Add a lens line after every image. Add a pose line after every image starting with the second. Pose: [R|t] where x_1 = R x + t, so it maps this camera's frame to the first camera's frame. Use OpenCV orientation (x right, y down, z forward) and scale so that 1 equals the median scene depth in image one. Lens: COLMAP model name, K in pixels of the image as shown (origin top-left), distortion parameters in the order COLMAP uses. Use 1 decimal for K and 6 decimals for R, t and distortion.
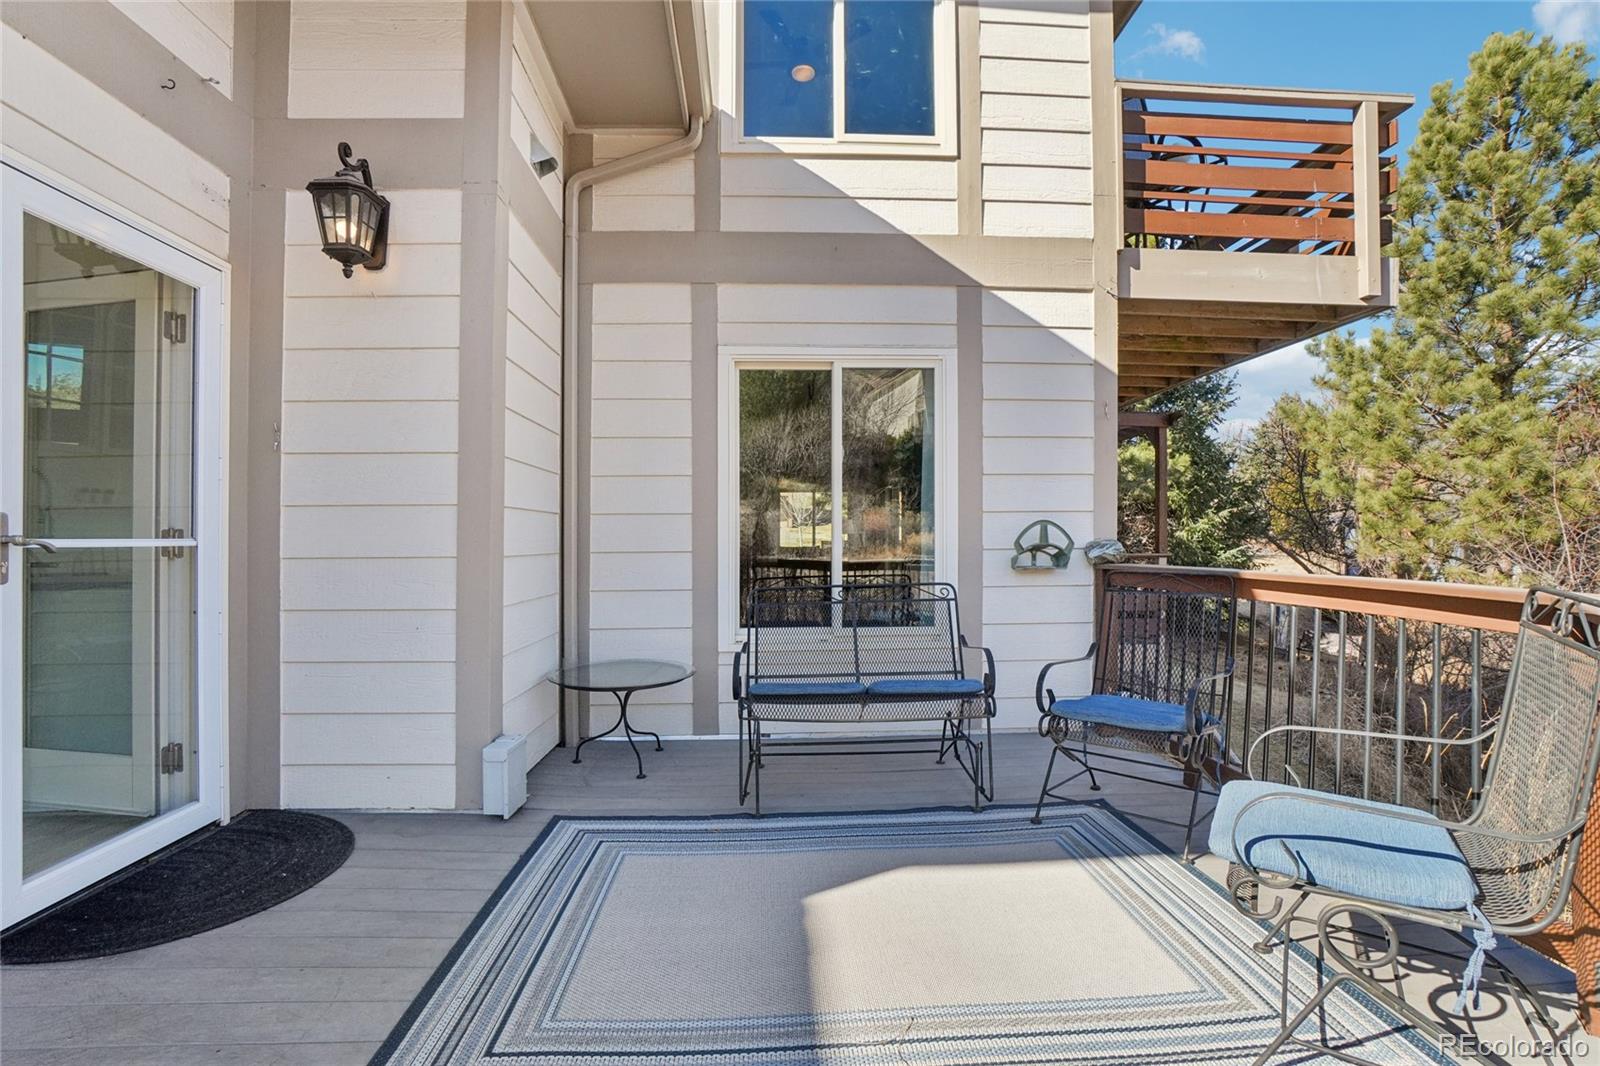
lens RADIAL K [[738.9, 0, 800.6], [0, 738.9, 551.7], [0, 0, 1]] dist [-0.053829, 0.020507]
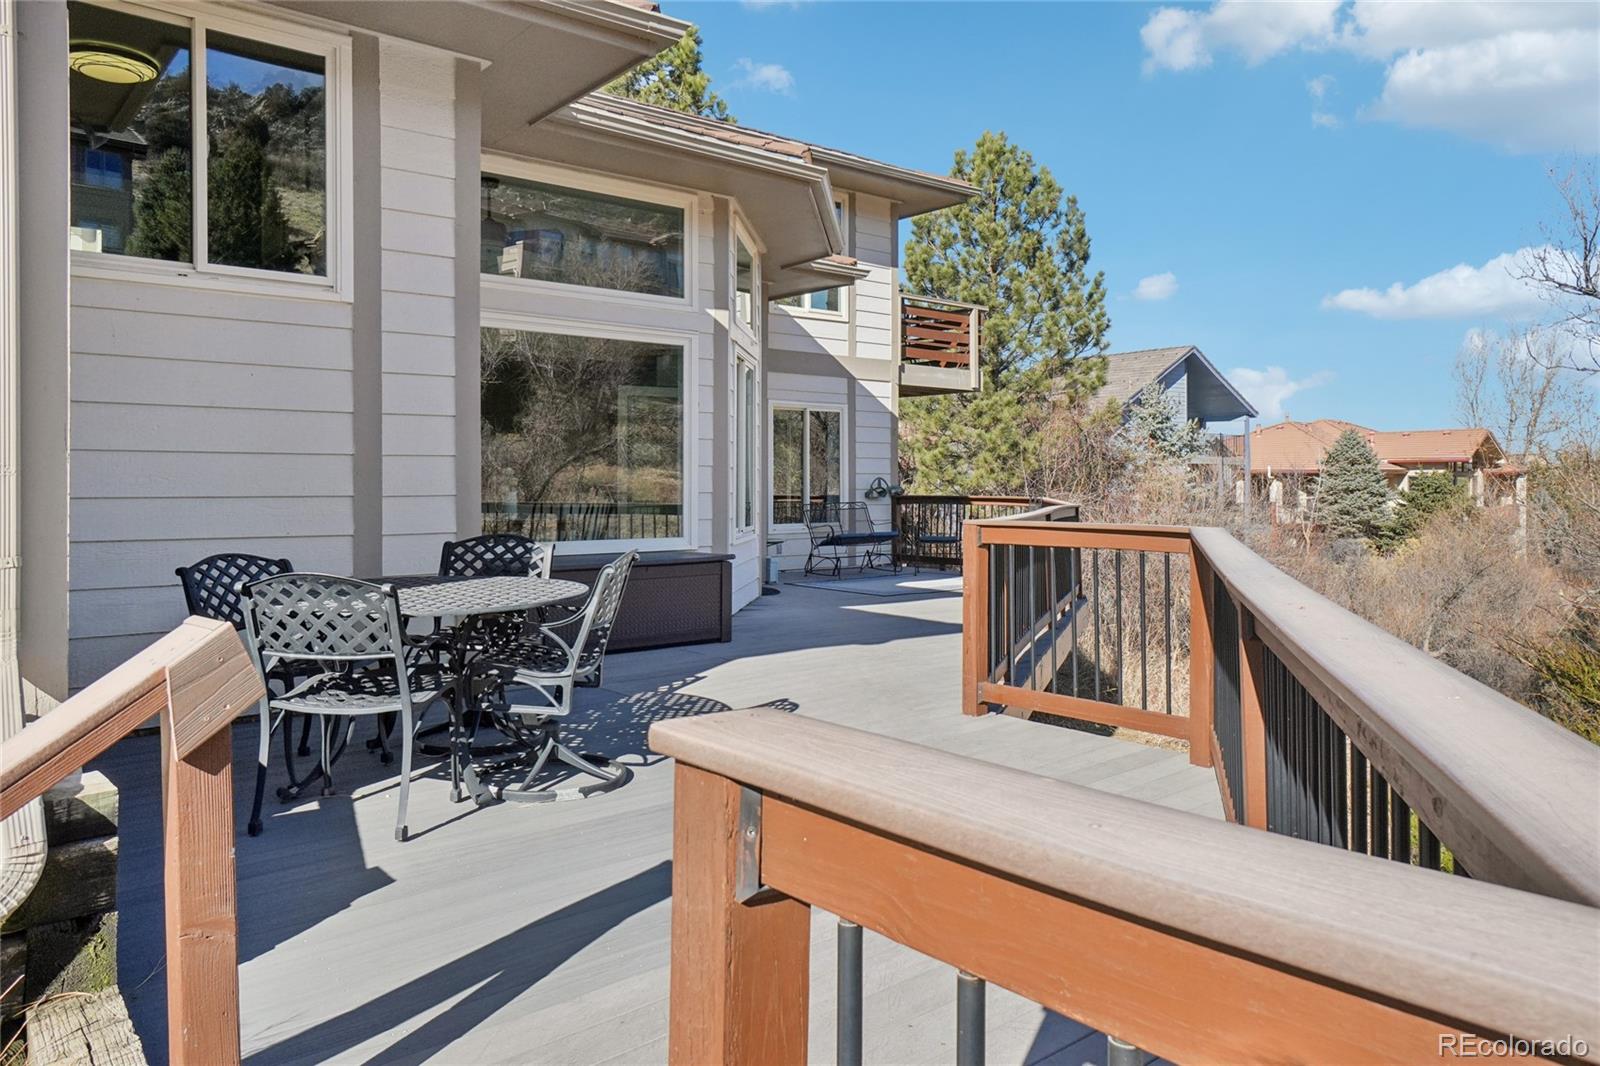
lens RADIAL K [[1125.8, 0, 800.5], [0, 1125.8, 493.4], [0, 0, 1]] dist [-0.001191, -0.000084]
pose [[0.807081, -0.000305, 0.590440, -1.977809], [0.003446, 0.999985, -0.004193, 0.022666], [-0.590430, 0.005419, 0.807070, -1.769099]]
